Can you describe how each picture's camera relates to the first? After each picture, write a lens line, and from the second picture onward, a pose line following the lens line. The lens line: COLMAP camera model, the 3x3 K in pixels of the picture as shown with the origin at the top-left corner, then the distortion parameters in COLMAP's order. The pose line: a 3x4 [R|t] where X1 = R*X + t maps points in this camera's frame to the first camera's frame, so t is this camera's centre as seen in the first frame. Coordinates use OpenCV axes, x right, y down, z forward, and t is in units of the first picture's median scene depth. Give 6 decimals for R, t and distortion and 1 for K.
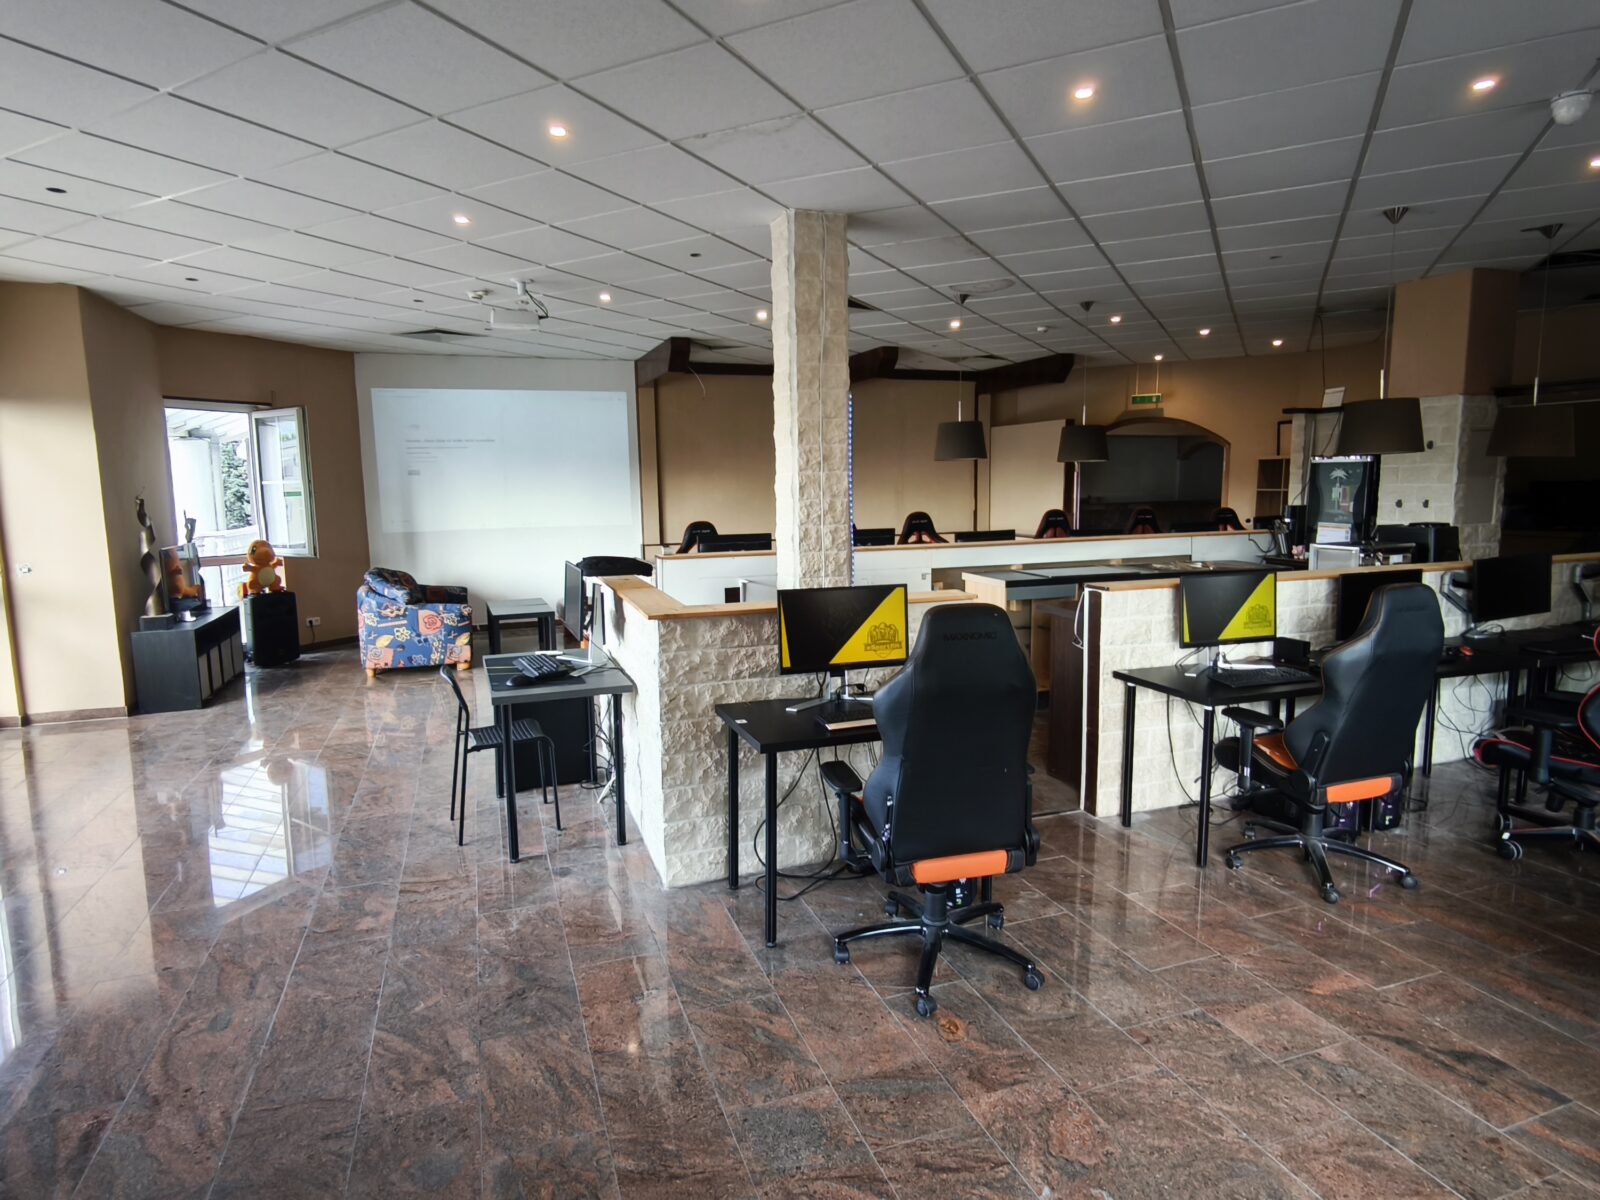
lens RADIAL K [[897.3, 0, 800.0], [0, 897.3, 600.0], [0, 0, 1]] dist [0.000283, -0.000166]
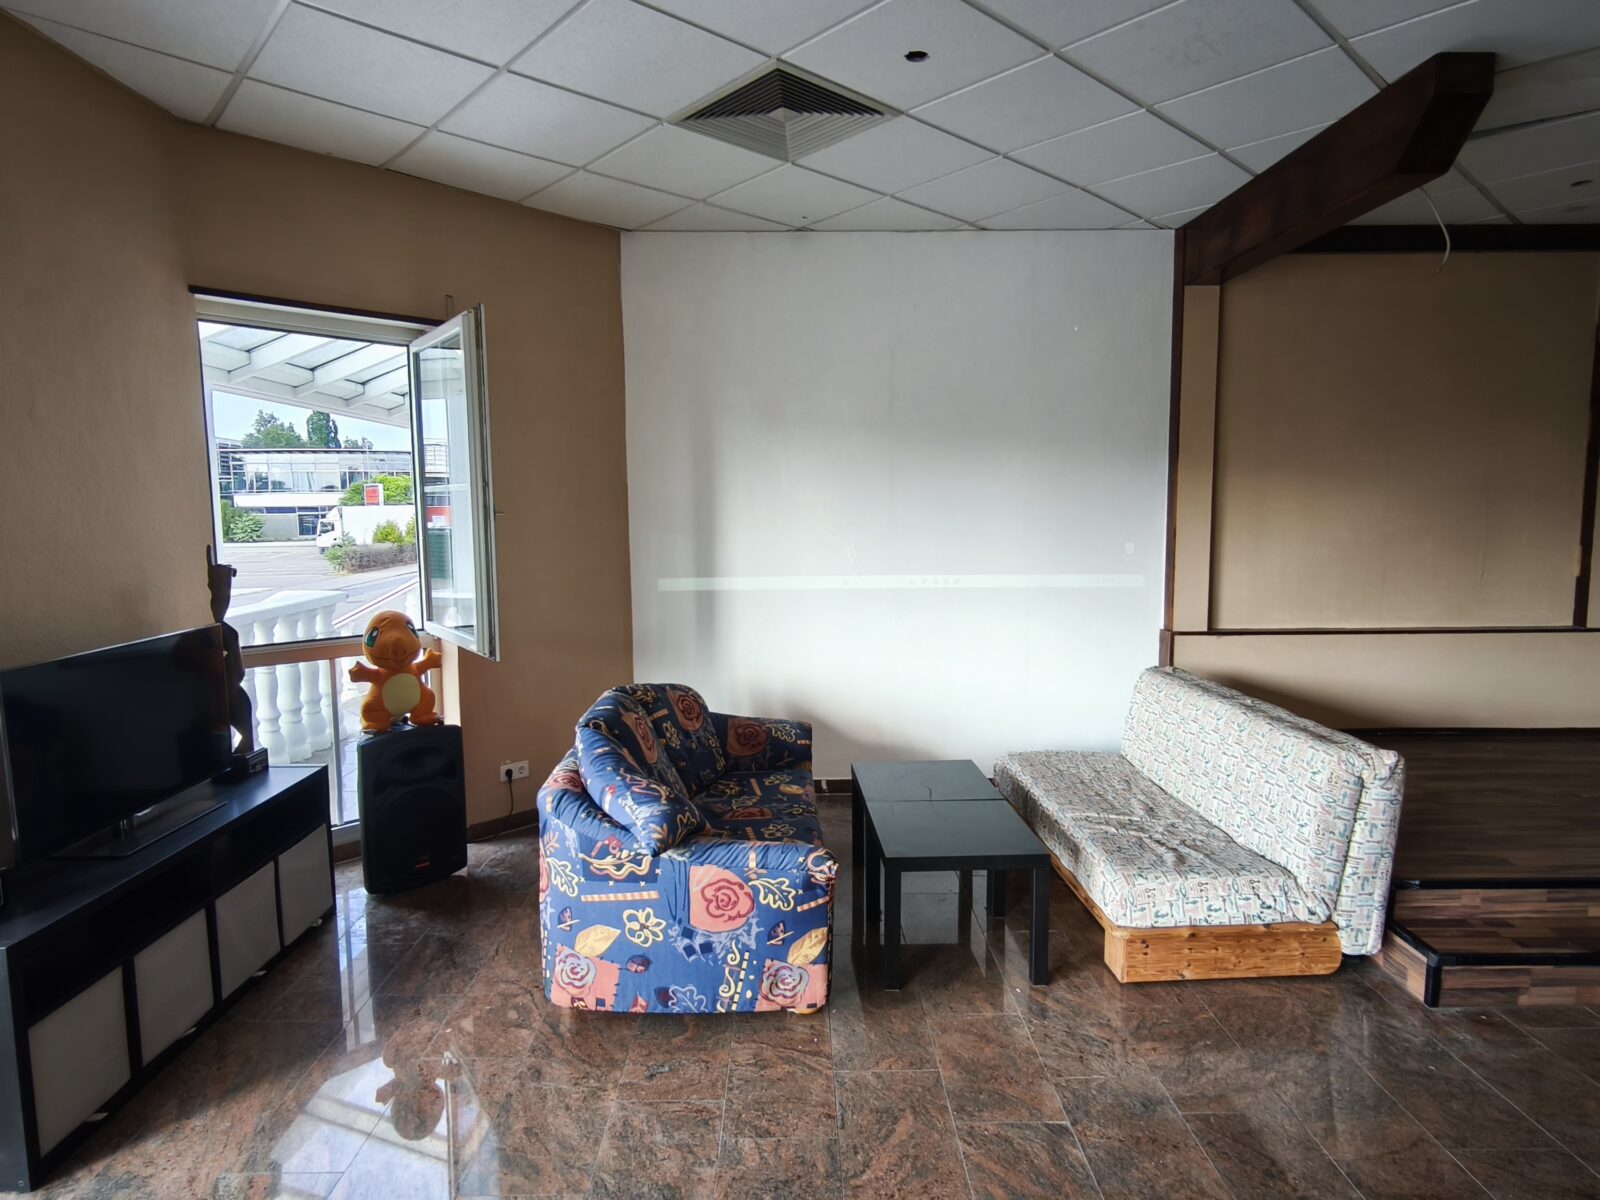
lens RADIAL K [[897.3, 0, 800.0], [0, 897.3, 600.0], [0, 0, 1]] dist [0.000283, -0.000166]
pose [[0.943267, 0.046453, -0.328771, -0.273493], [-0.050206, 0.998735, -0.002930, -0.087008], [0.328219, 0.019270, 0.944405, 0.676980]]
